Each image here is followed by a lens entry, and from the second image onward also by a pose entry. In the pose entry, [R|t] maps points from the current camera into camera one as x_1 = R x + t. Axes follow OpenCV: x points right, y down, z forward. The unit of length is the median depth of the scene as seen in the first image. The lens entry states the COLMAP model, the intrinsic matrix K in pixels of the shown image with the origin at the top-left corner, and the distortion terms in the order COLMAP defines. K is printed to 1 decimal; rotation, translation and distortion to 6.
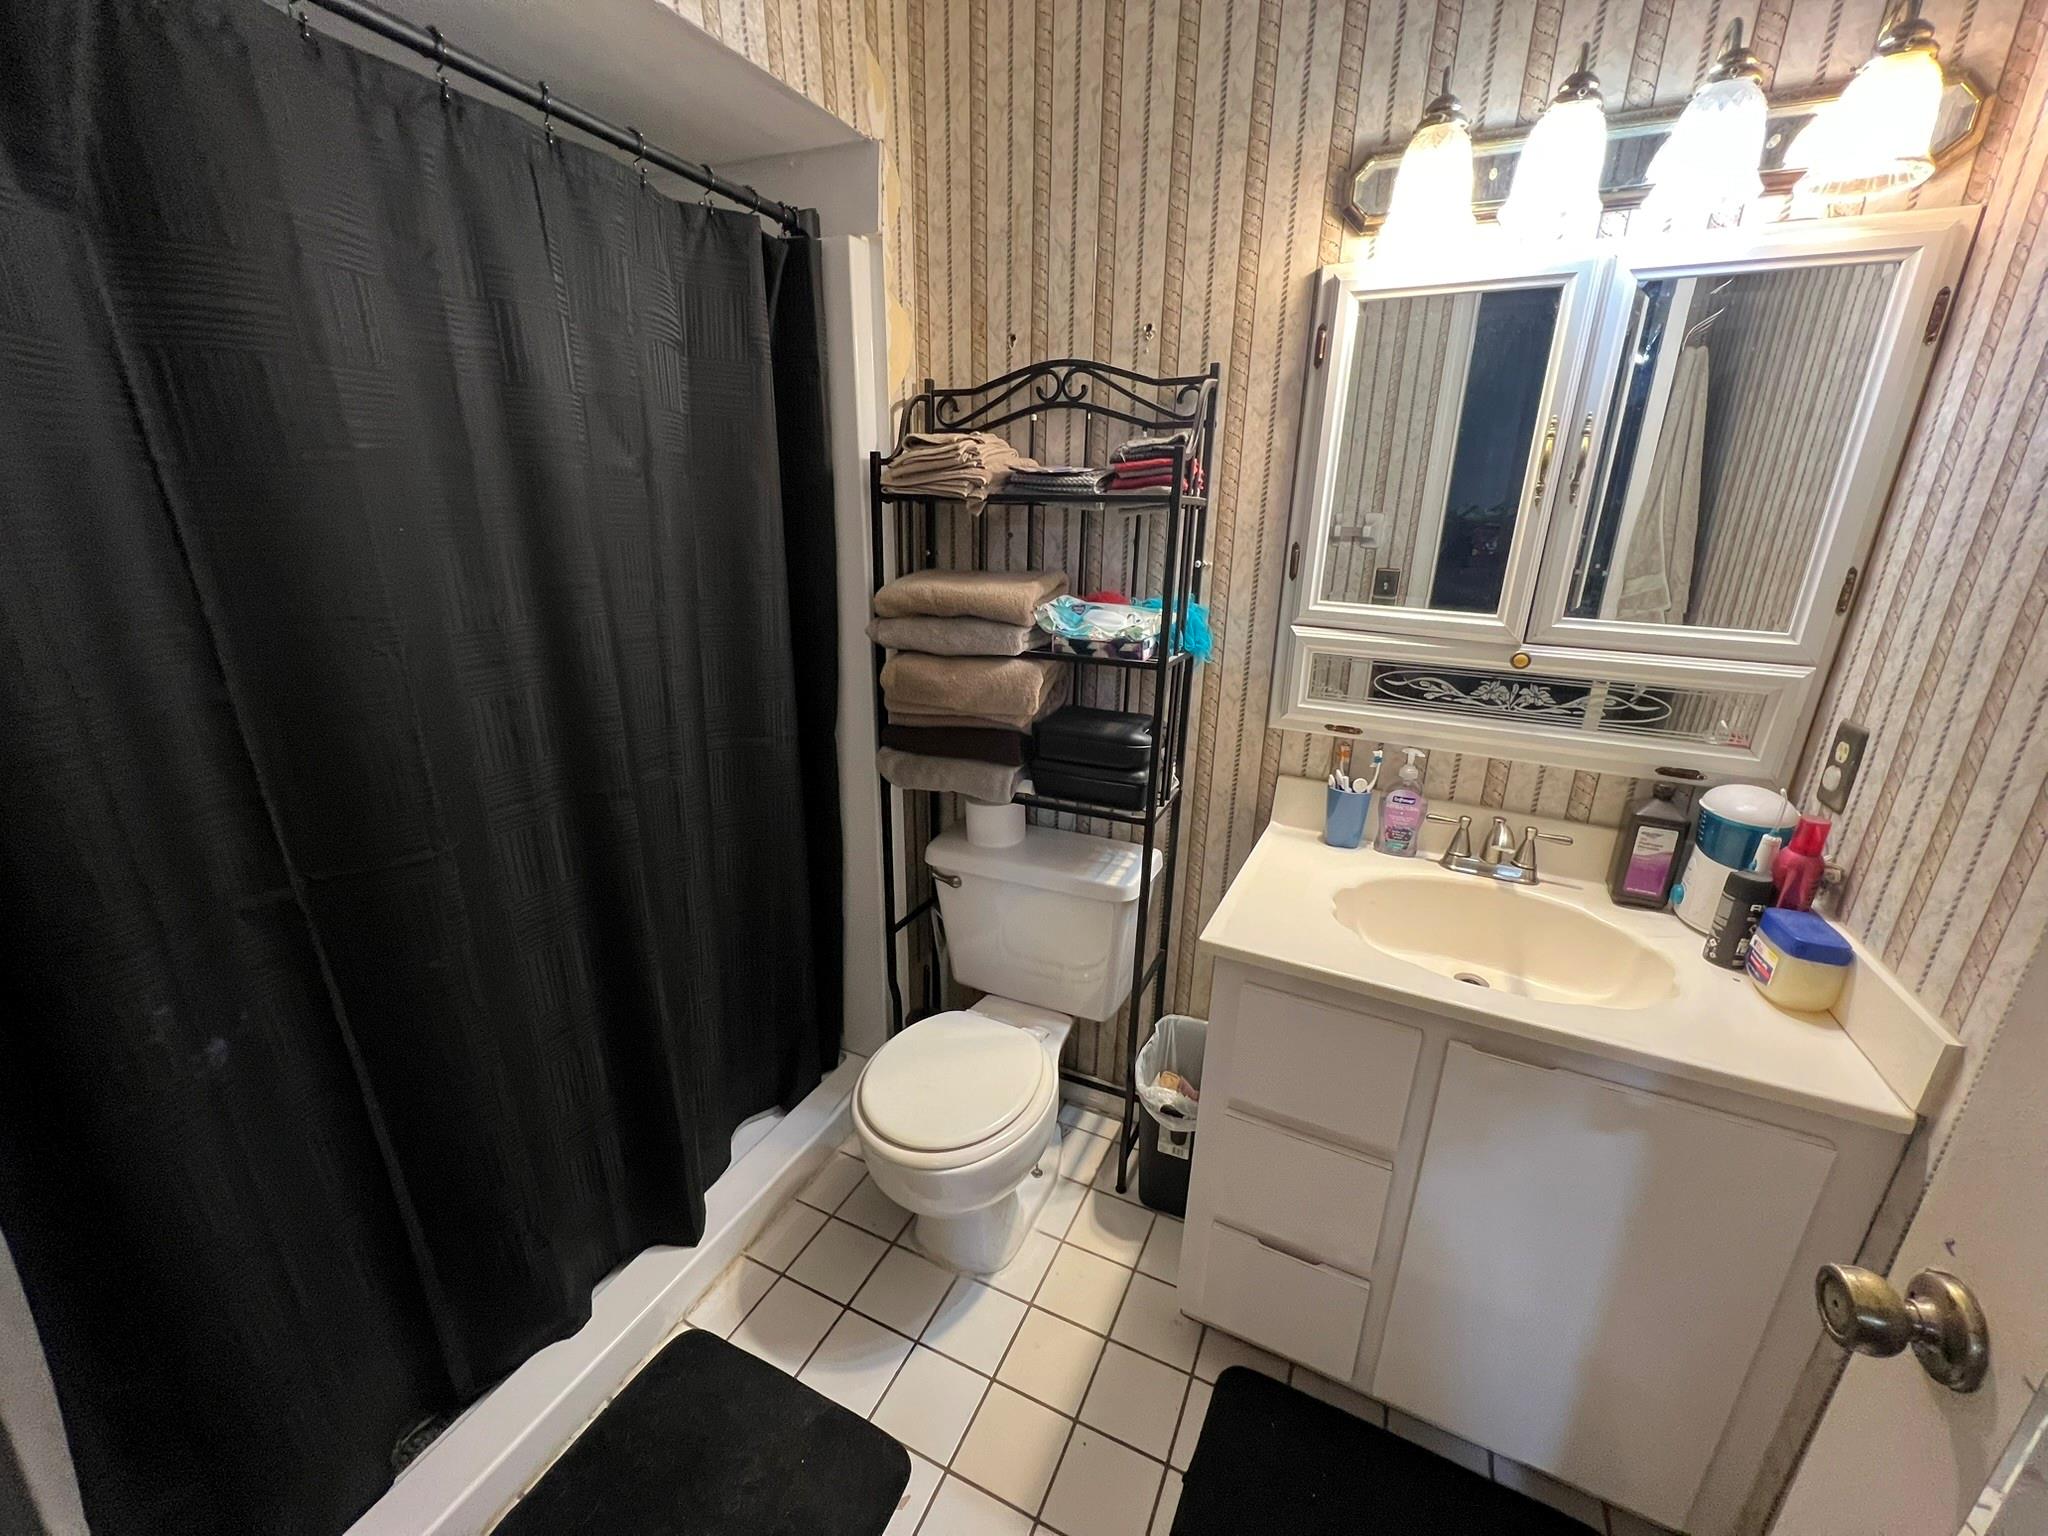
lens RADIAL K [[815.4, 0, 1021.8], [0, 815.4, 764.4], [0, 0, 1]] dist [-0.002107, 0.001280]
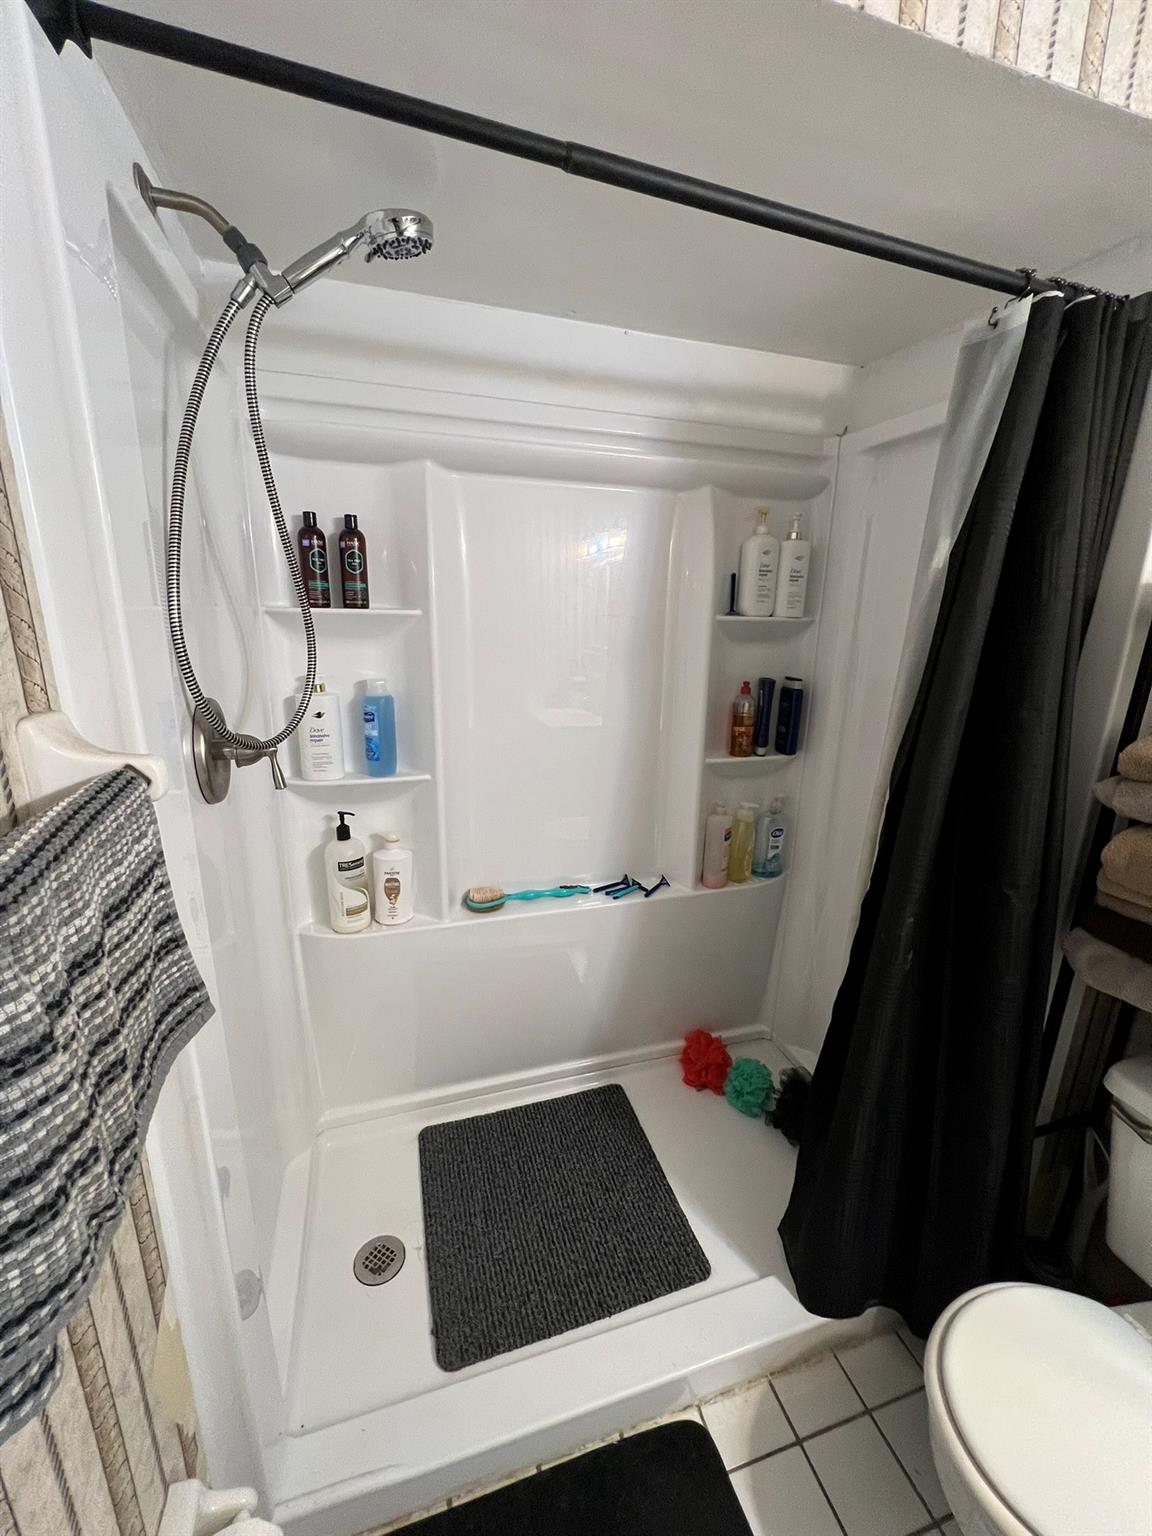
lens RADIAL K [[611.6, 0, 580.0], [0, 611.6, 765.7], [0, 0, 1]] dist [-0.002107, 0.001280]
pose [[0.675025, 0.186176, -0.713919, -0.107812], [-0.241704, 0.970042, 0.024431, -0.079360], [0.697080, 0.156065, 0.699802, 0.214578]]
